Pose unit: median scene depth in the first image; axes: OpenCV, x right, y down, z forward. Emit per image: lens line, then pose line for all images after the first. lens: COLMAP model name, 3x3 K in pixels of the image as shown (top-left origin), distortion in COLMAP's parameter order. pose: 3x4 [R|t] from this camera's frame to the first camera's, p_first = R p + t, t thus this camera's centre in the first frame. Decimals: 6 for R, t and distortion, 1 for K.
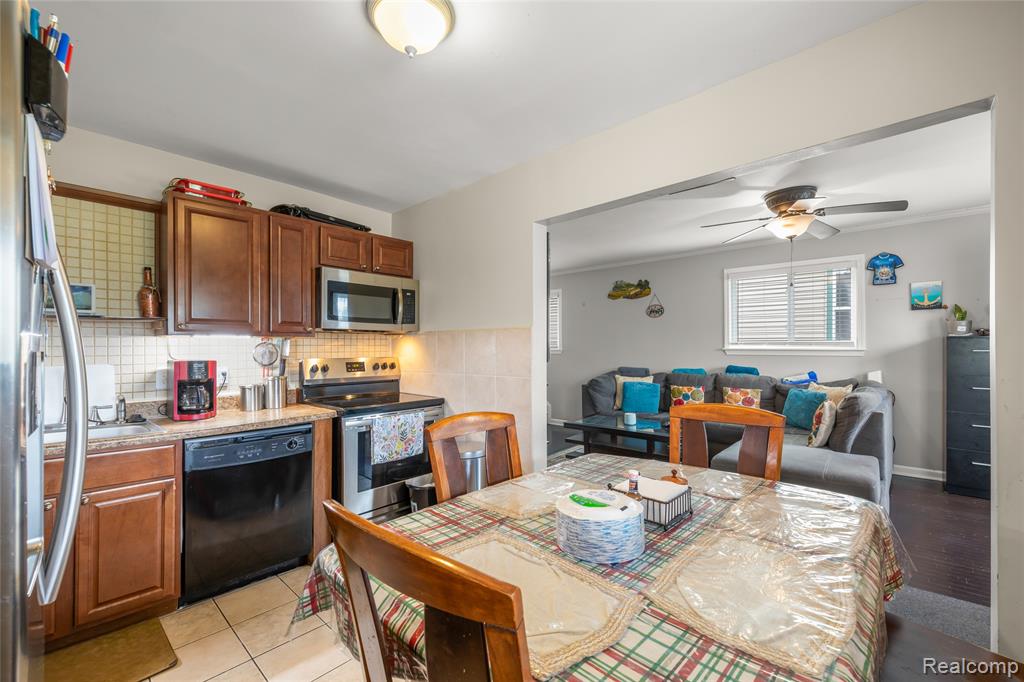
lens RADIAL K [[428.2, 0, 512.8], [0, 428.2, 342.8], [0, 0, 1]] dist [0.001047, -0.000304]
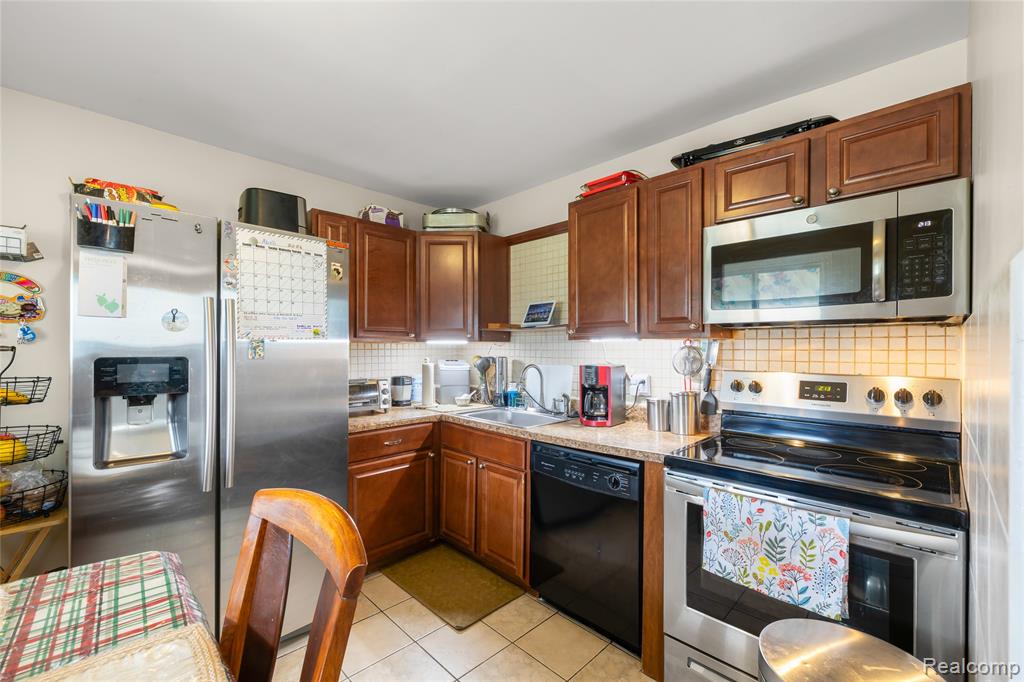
lens RADIAL K [[428.2, 0, 509.9], [0, 428.2, 348.7], [0, 0, 1]] dist [0.001047, -0.000304]
pose [[-0.056466, 0.002325, -0.998402, 0.213737], [0.008160, 0.999965, 0.001867, -0.000219], [0.998371, -0.008042, -0.056483, 0.748443]]
